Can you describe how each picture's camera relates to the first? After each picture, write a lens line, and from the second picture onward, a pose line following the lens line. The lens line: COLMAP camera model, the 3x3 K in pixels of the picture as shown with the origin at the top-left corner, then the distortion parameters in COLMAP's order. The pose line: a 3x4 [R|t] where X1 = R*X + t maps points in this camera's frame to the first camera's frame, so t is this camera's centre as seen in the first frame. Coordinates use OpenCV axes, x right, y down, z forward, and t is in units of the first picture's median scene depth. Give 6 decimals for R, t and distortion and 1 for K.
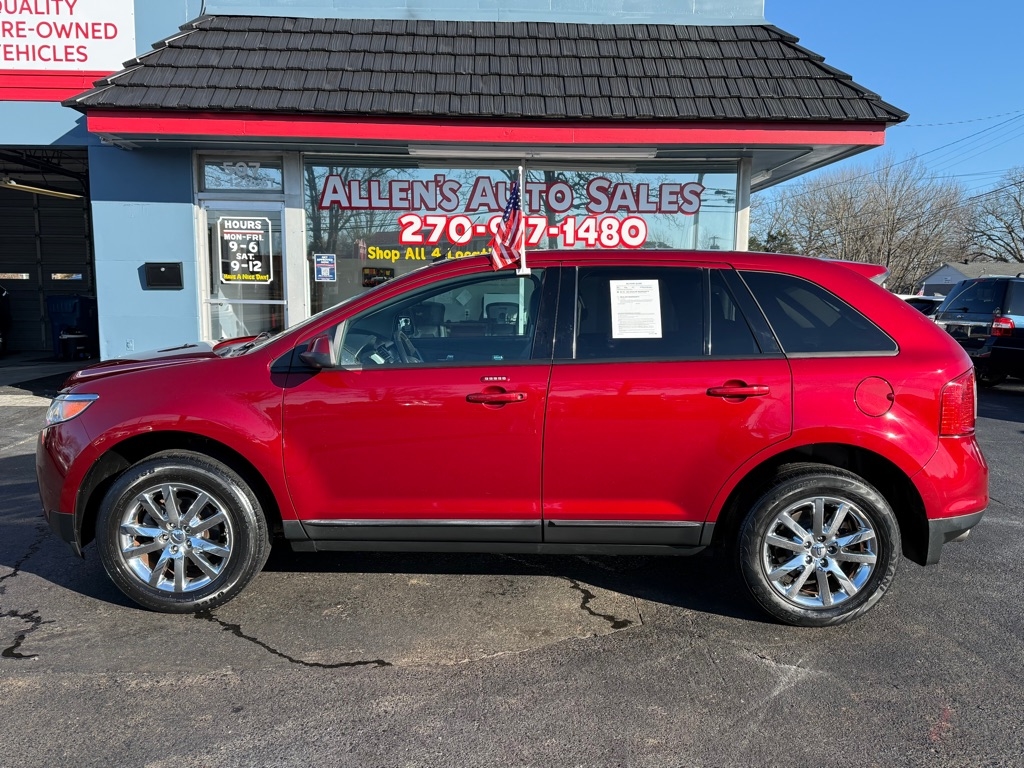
lens RADIAL K [[802.8, 0, 510.8], [0, 802.8, 387.7], [0, 0, 1]] dist [0.131433, -0.205730]
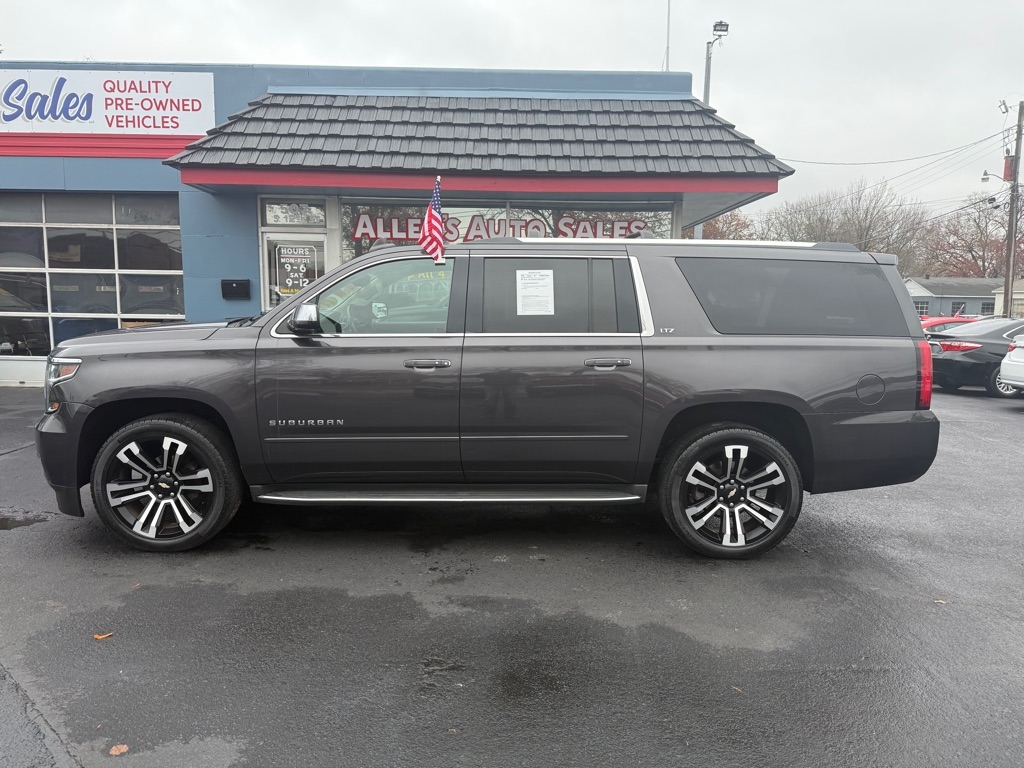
lens RADIAL K [[736.0, 0, 519.2], [0, 736.0, 389.3], [0, 0, 1]] dist [0.045608, -0.058232]
pose [[0.999803, 0.004664, -0.019280, 0.057649], [-0.004660, 0.999989, 0.000251, 0.021252], [0.019281, -0.000161, 0.999814, -0.187705]]
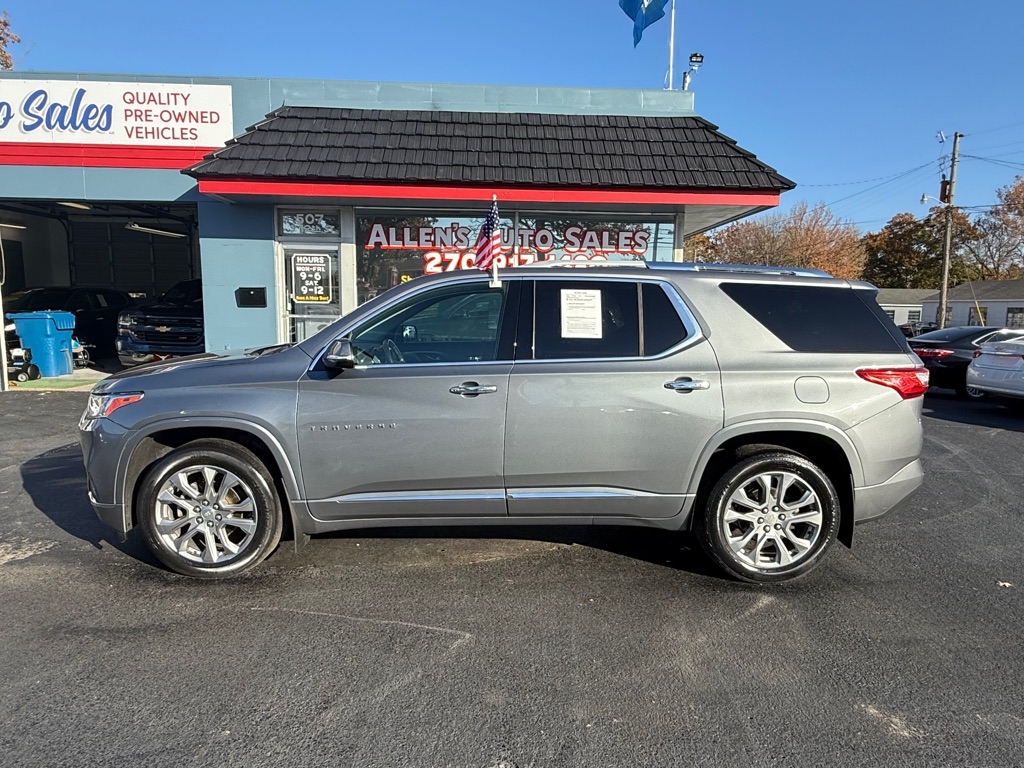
lens RADIAL K [[638.5, 0, 512.0], [0, 638.5, 386.8], [0, 0, 1]] dist [0.000293, -0.000143]
pose [[0.999980, 0.006014, 0.002060, 0.006582], [-0.006026, 0.999963, 0.006186, 0.003133], [-0.002023, -0.006198, 0.999979, -0.066389]]
